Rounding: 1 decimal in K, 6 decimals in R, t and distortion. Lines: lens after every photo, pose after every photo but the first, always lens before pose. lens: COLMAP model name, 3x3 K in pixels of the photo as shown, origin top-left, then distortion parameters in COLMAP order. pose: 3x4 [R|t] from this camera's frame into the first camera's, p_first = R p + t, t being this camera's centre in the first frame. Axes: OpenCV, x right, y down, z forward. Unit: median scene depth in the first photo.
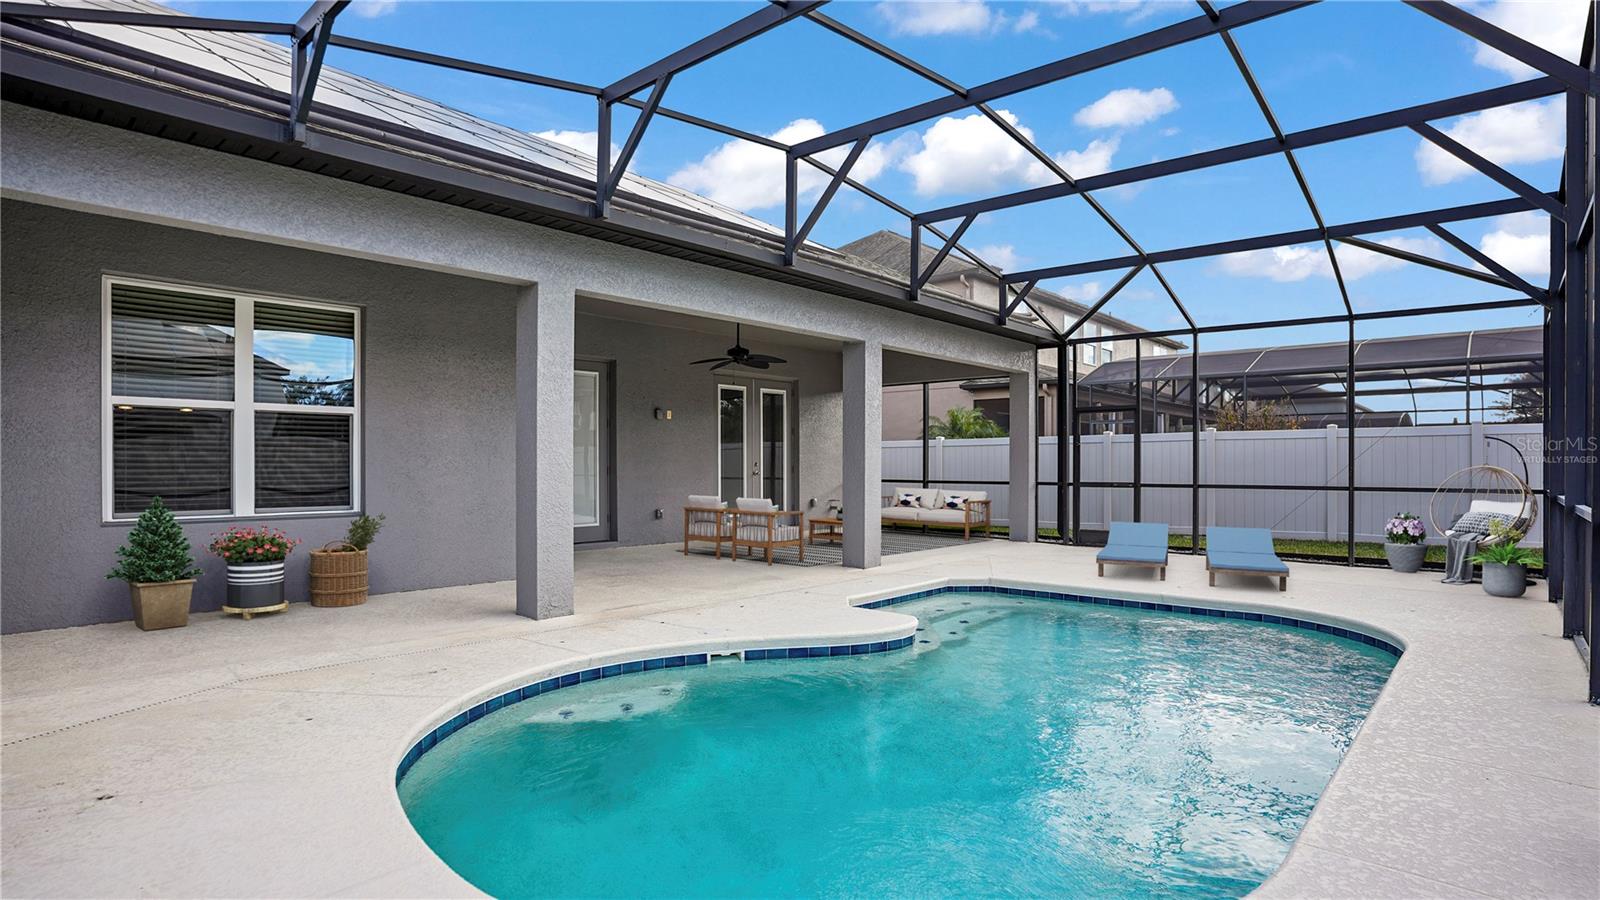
lens RADIAL K [[869.6, 0, 799.8], [0, 869.6, 497.9], [0, 0, 1]] dist [-0.000505, 0.001270]
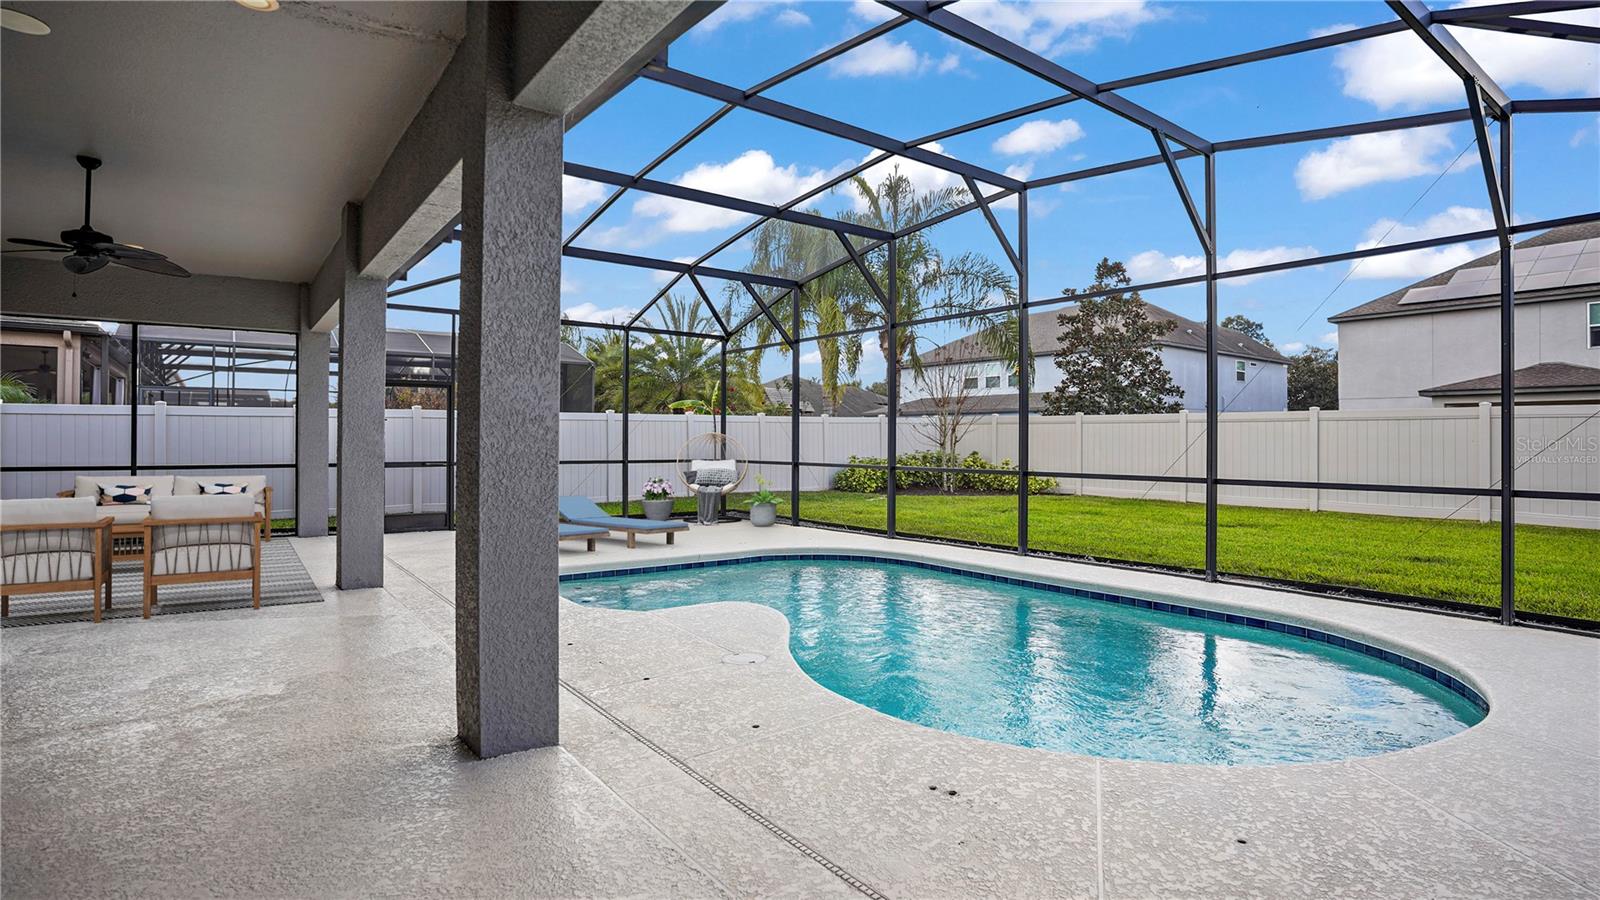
lens RADIAL K [[835.7, 0, 802.9], [0, 835.7, 445.5], [0, 0, 1]] dist [-0.012130, 0.001496]
pose [[0.250595, -0.005748, 0.968075, -0.379061], [0.036088, 0.999343, -0.003408, -0.014434], [-0.967419, 0.035790, 0.250638, 0.350241]]
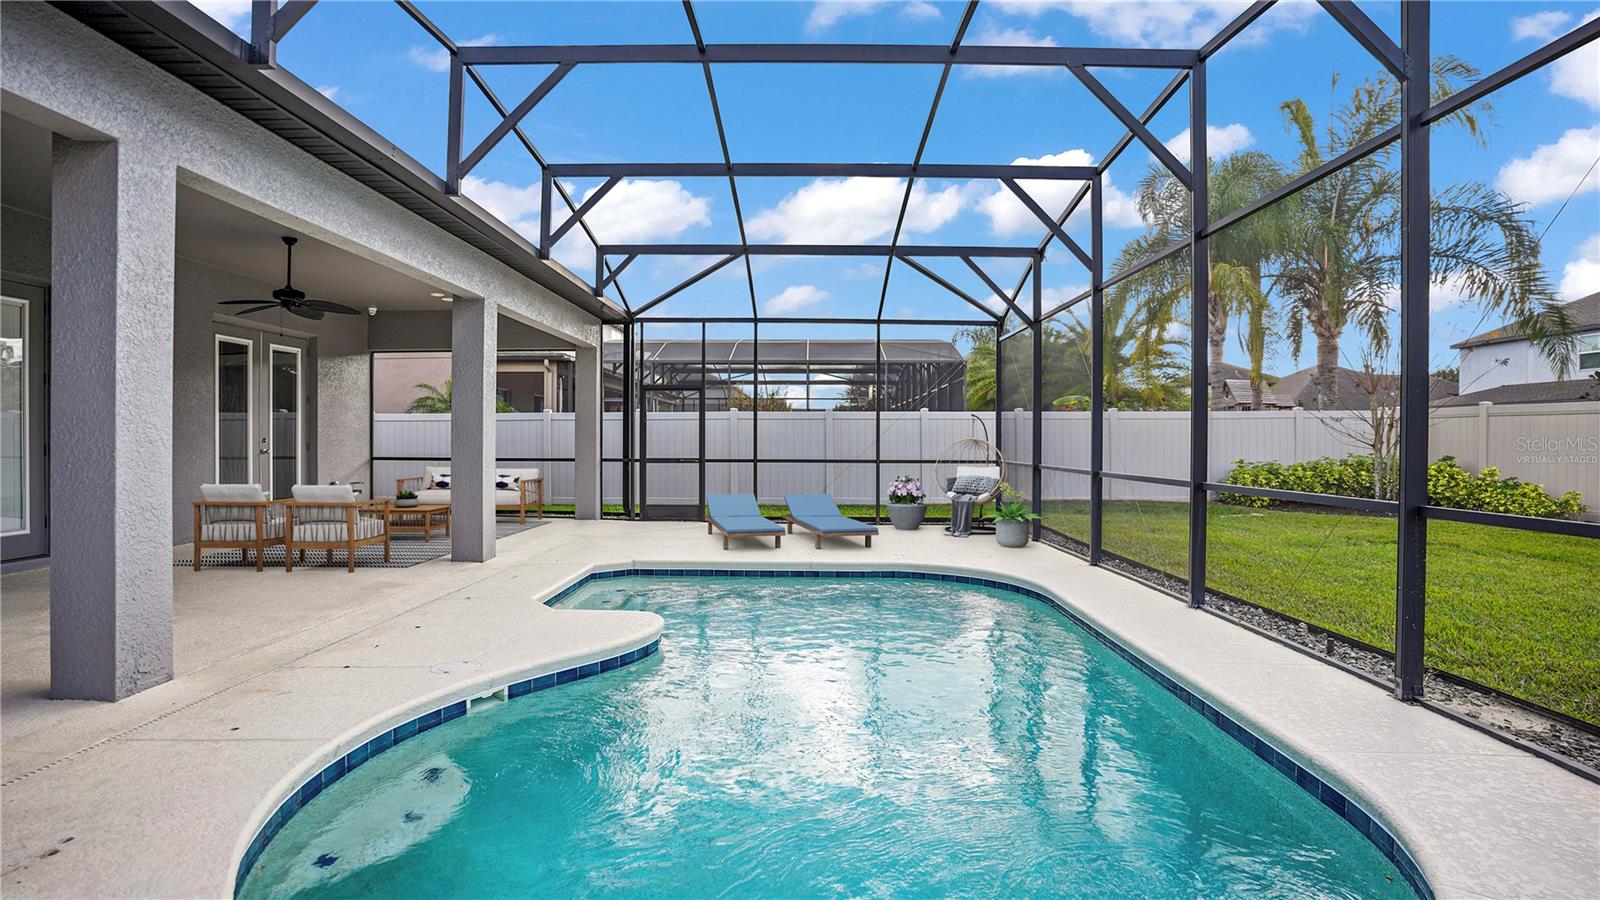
lens RADIAL K [[835.7, 0, 802.9], [0, 835.7, 445.5], [0, 0, 1]] dist [-0.012130, 0.001496]
pose [[0.764588, -0.005197, 0.644499, -0.170194], [0.026402, 0.999381, -0.023263, -0.005405], [-0.643978, 0.034803, 0.764252, 0.137604]]
